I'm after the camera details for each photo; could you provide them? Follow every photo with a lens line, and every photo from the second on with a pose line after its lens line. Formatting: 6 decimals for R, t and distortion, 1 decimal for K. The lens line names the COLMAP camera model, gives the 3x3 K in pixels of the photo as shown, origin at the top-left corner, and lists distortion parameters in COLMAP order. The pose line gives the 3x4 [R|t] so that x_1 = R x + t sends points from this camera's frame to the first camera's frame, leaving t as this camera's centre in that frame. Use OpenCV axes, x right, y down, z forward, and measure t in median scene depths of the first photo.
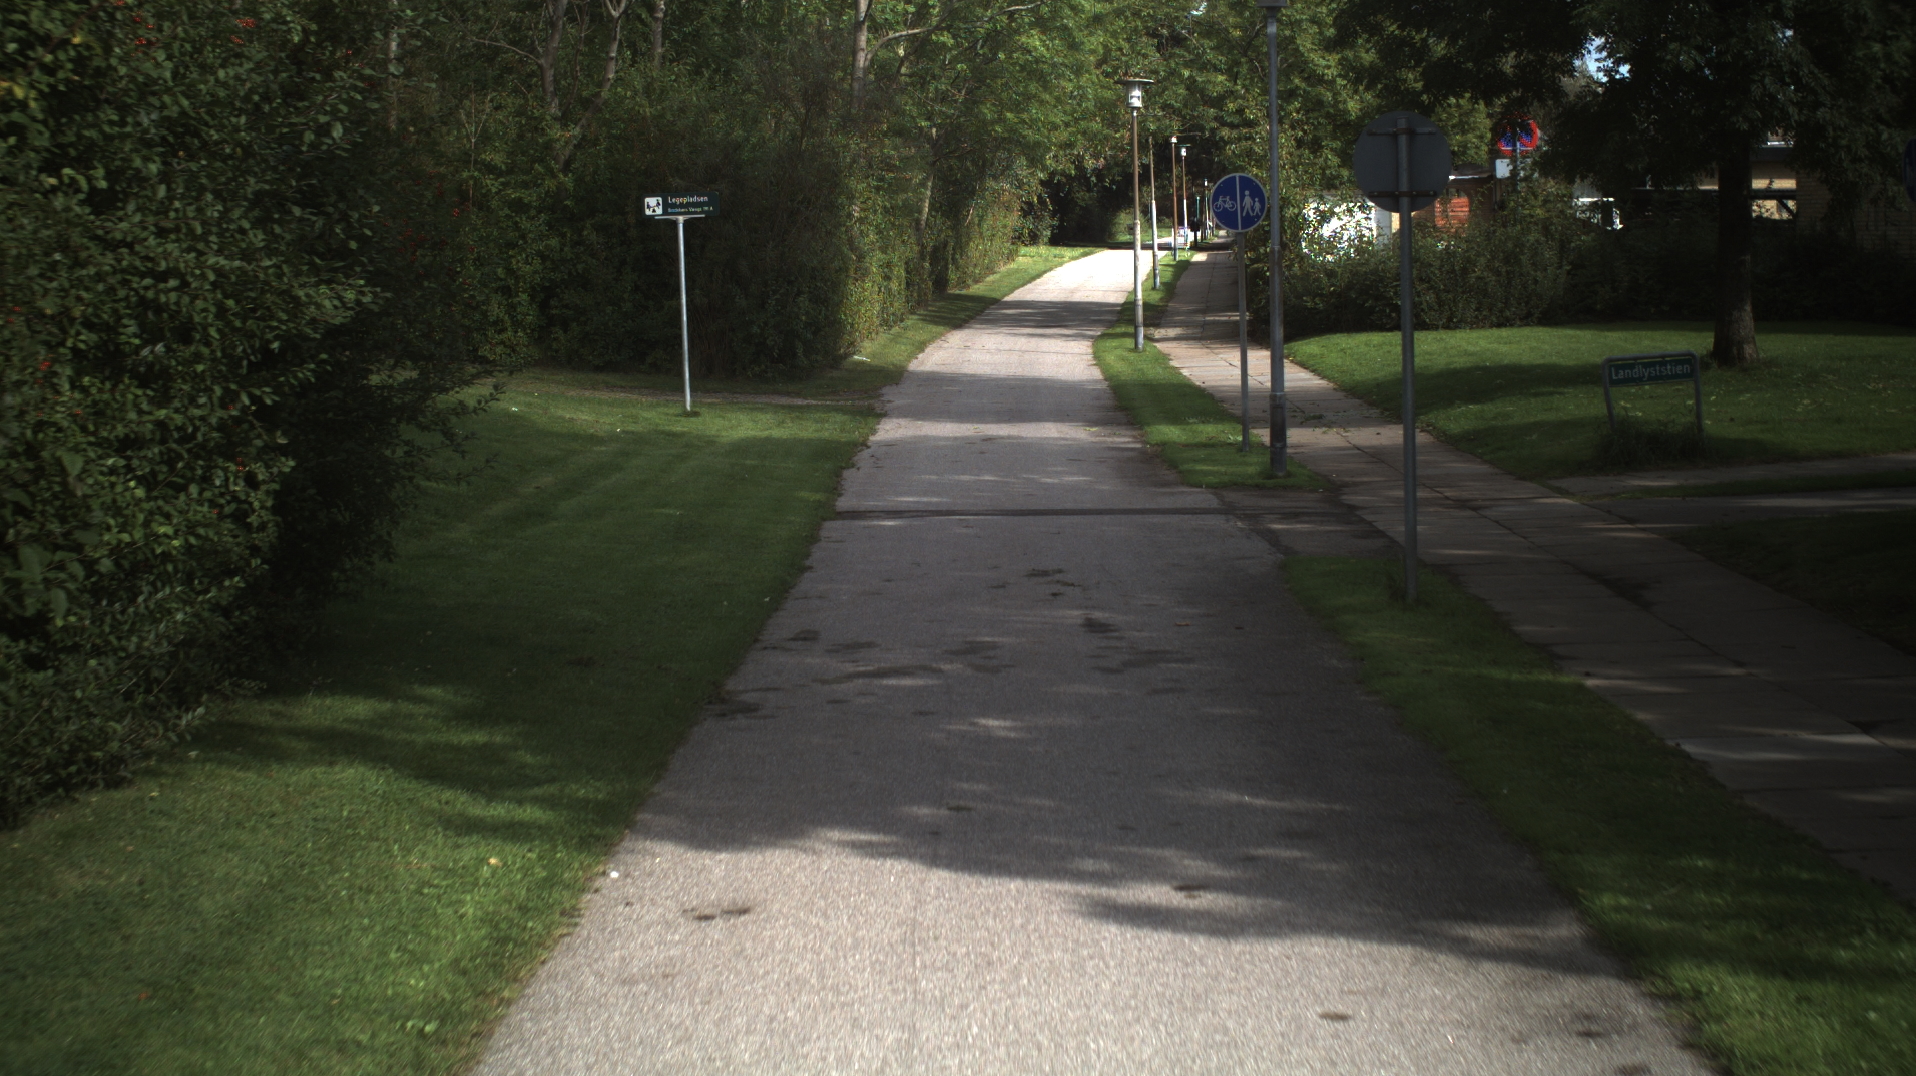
lens RADIAL K [[3795.3, 0, 958.0], [0, 3795.3, 538.0], [0, 0, 1]] dist [-0.257947, 0.090221]
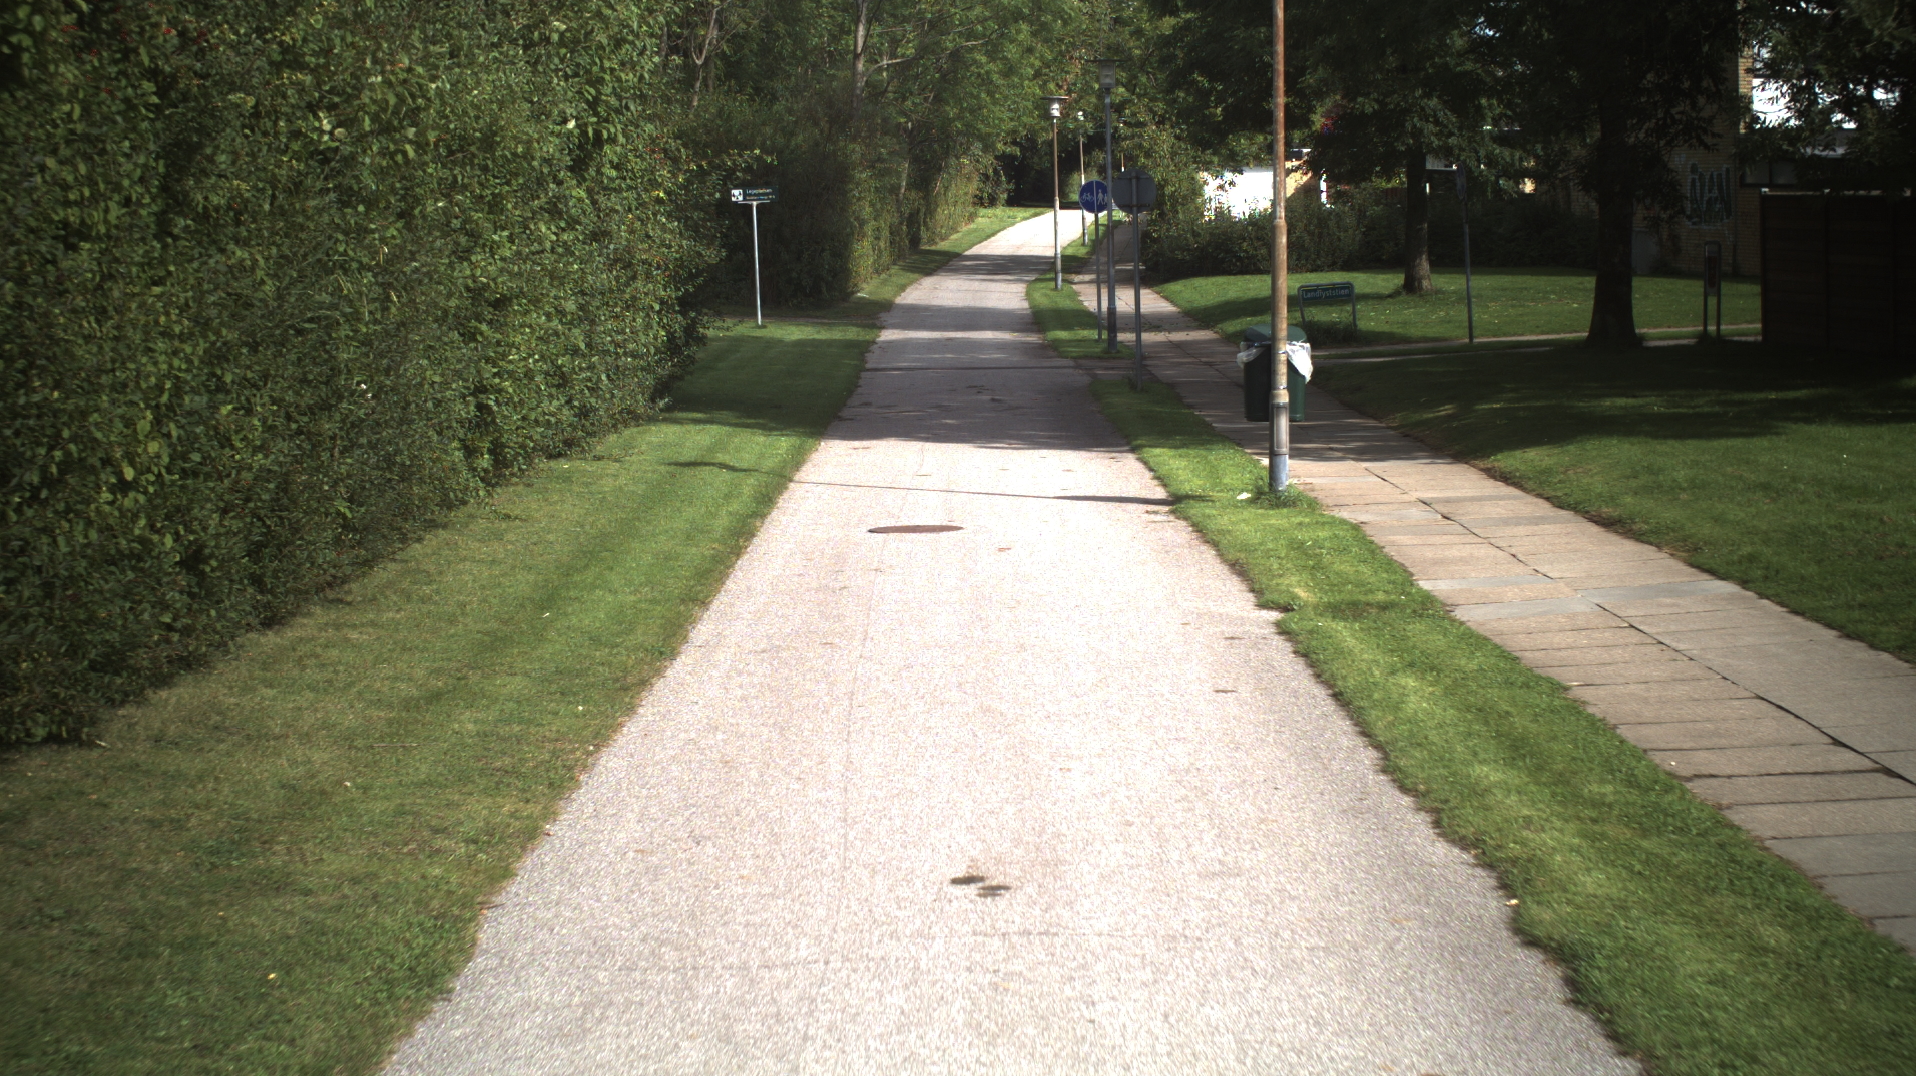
lens RADIAL K [[3795.3, 0, 958.0], [0, 3795.3, 538.0], [0, 0, 1]] dist [-0.257947, 0.090221]
pose [[0.999957, -0.003867, 0.008405, -0.001578], [0.003765, 0.999920, 0.012064, 0.026098], [-0.008451, -0.012032, 0.999892, -0.415722]]
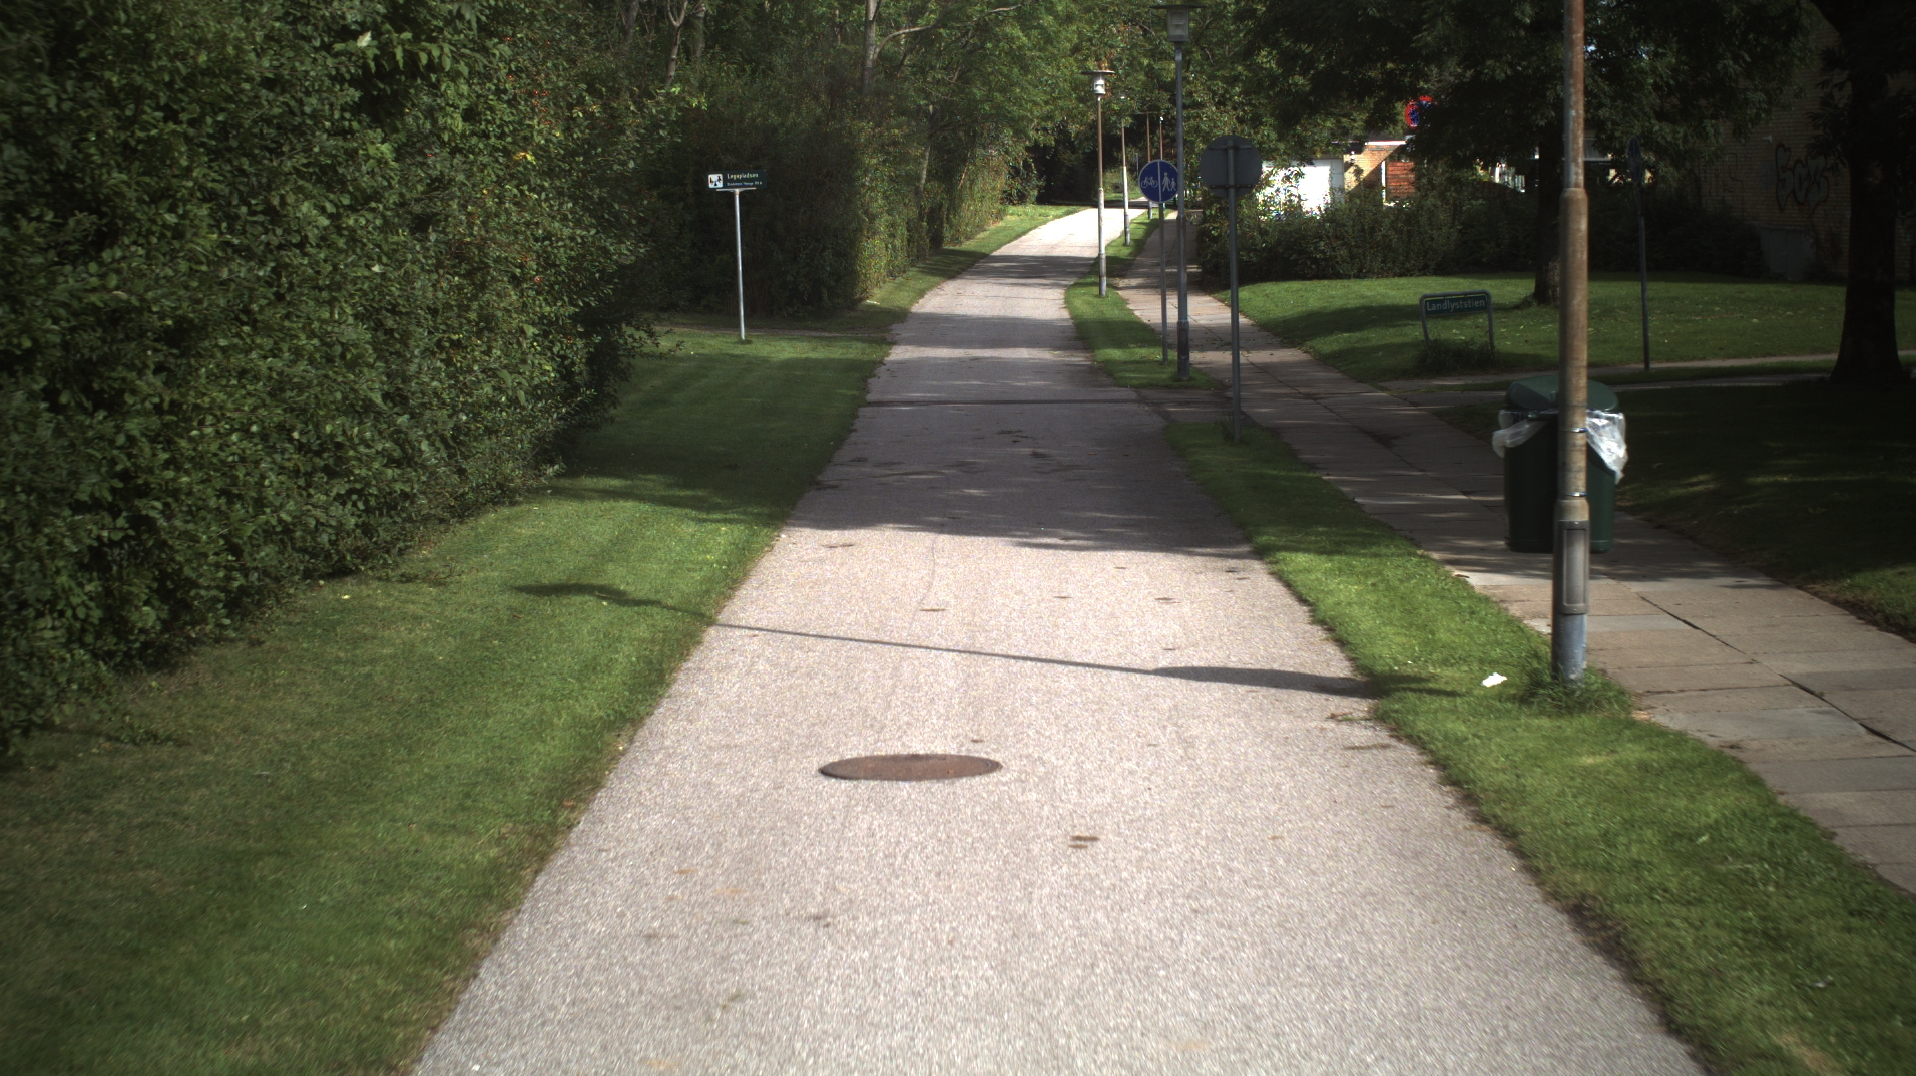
lens RADIAL K [[3795.3, 0, 958.0], [0, 3795.3, 538.0], [0, 0, 1]] dist [-0.257947, 0.090221]
pose [[0.999998, -0.000452, 0.001766, -0.000247], [0.000432, 0.999932, 0.011660, 0.013502], [-0.001771, -0.011659, 0.999930, -0.207924]]
